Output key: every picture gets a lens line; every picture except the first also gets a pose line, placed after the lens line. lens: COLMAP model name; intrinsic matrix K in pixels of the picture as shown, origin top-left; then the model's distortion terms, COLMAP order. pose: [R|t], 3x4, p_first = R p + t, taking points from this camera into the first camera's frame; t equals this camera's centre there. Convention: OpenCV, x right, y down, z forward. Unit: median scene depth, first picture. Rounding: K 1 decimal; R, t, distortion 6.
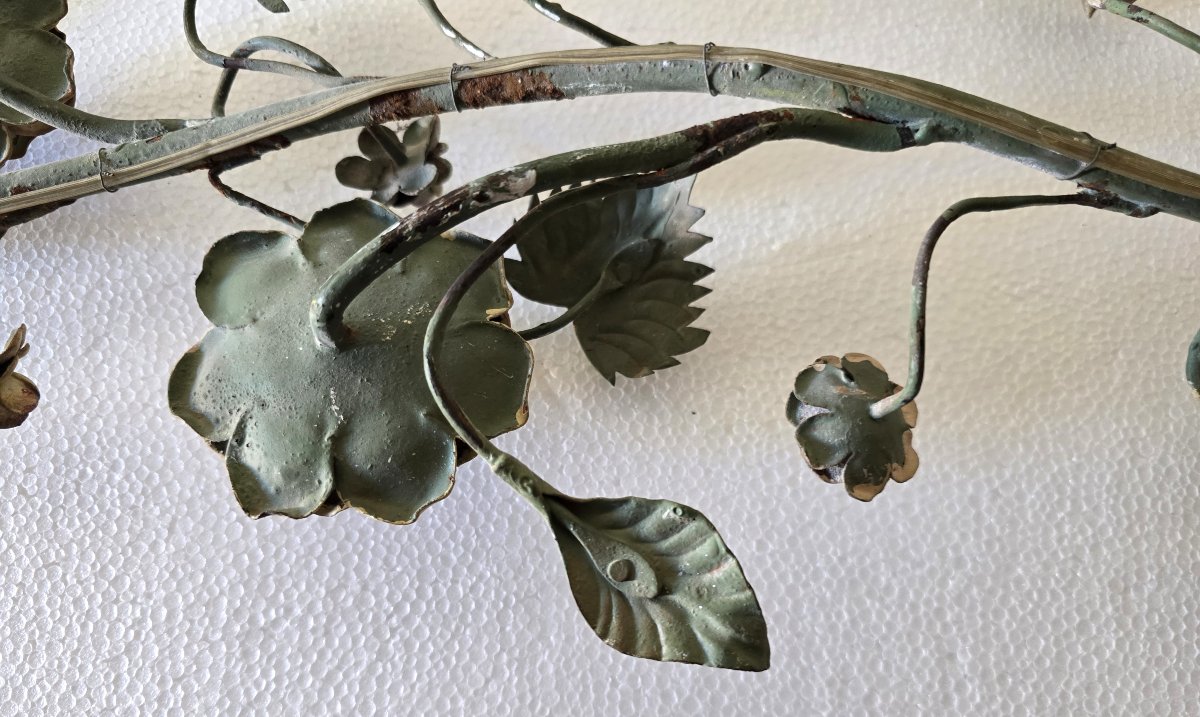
lens RADIAL K [[979.9, 0, 636.7], [0, 979.9, 359.1], [0, 0, 1]] dist [-0.009507, -0.005824]
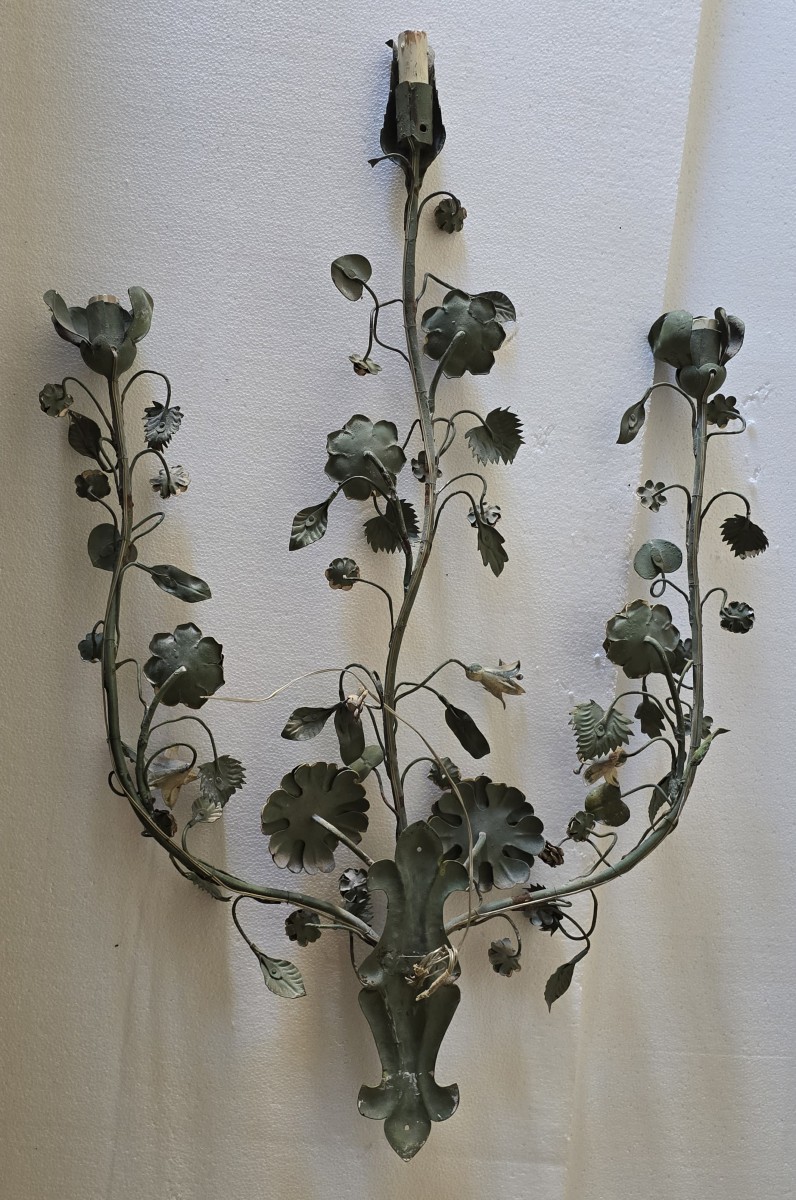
lens RADIAL K [[786.8, 0, 369.0], [0, 786.8, 601.4], [0, 0, 1]] dist [0.045029, -0.001821]
pose [[-0.038201, 0.998403, -0.041620, 0.485472], [-0.986346, -0.030997, 0.161740, -0.618130], [0.160191, 0.047231, 0.985955, -2.421199]]
